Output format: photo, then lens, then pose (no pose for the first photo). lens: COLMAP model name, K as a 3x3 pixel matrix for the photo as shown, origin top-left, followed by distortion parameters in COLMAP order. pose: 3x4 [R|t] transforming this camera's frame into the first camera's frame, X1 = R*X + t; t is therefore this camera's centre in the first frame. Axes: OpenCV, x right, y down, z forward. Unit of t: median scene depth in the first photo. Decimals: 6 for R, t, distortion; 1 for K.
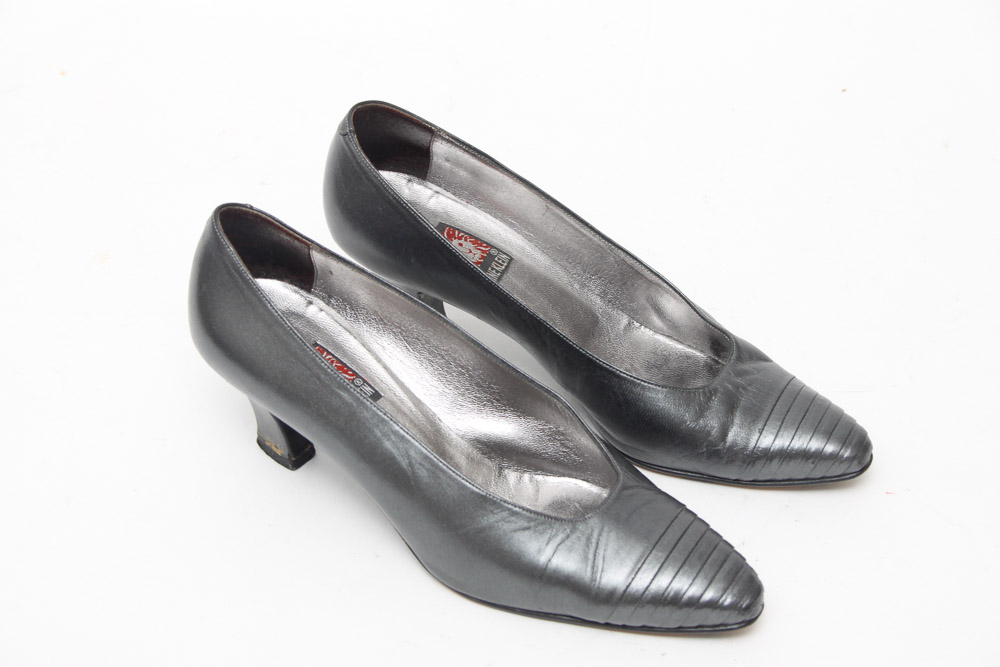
lens RADIAL K [[2270.7, 0, 500.0], [0, 2270.7, 333.5], [0, 0, 1]] dist [0.125785, 0.268285]
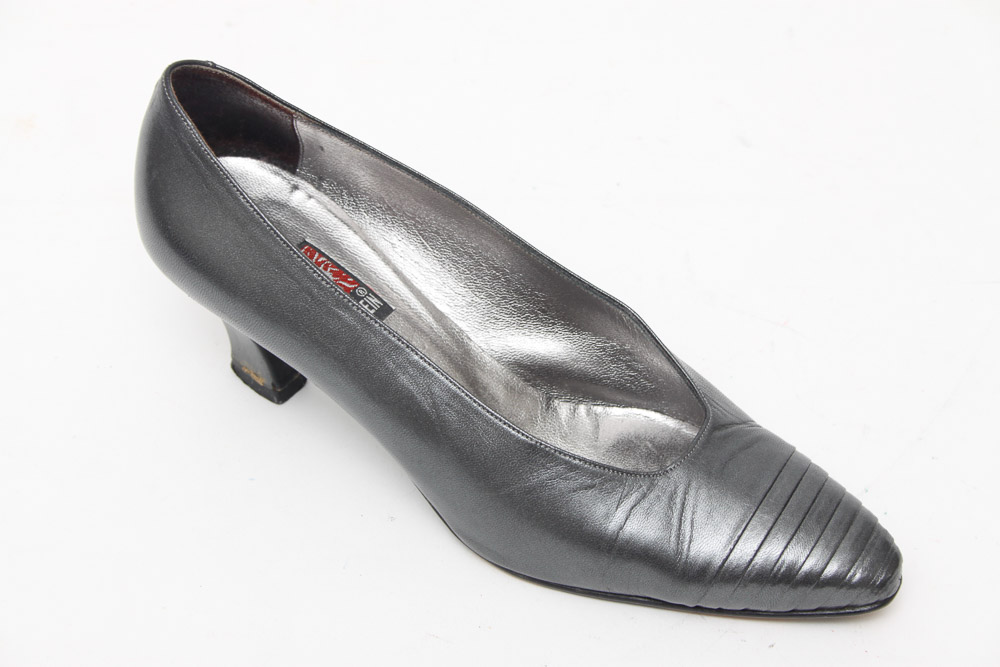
lens RADIAL K [[2358.7, 0, 500.0], [0, 2358.7, 333.5], [0, 0, 1]] dist [0.129354, -0.214142]
pose [[0.999774, -0.020659, 0.004925, -0.020659], [0.020201, 0.996619, 0.079643, -0.027952], [-0.006554, -0.079525, 0.996811, 0.214505]]
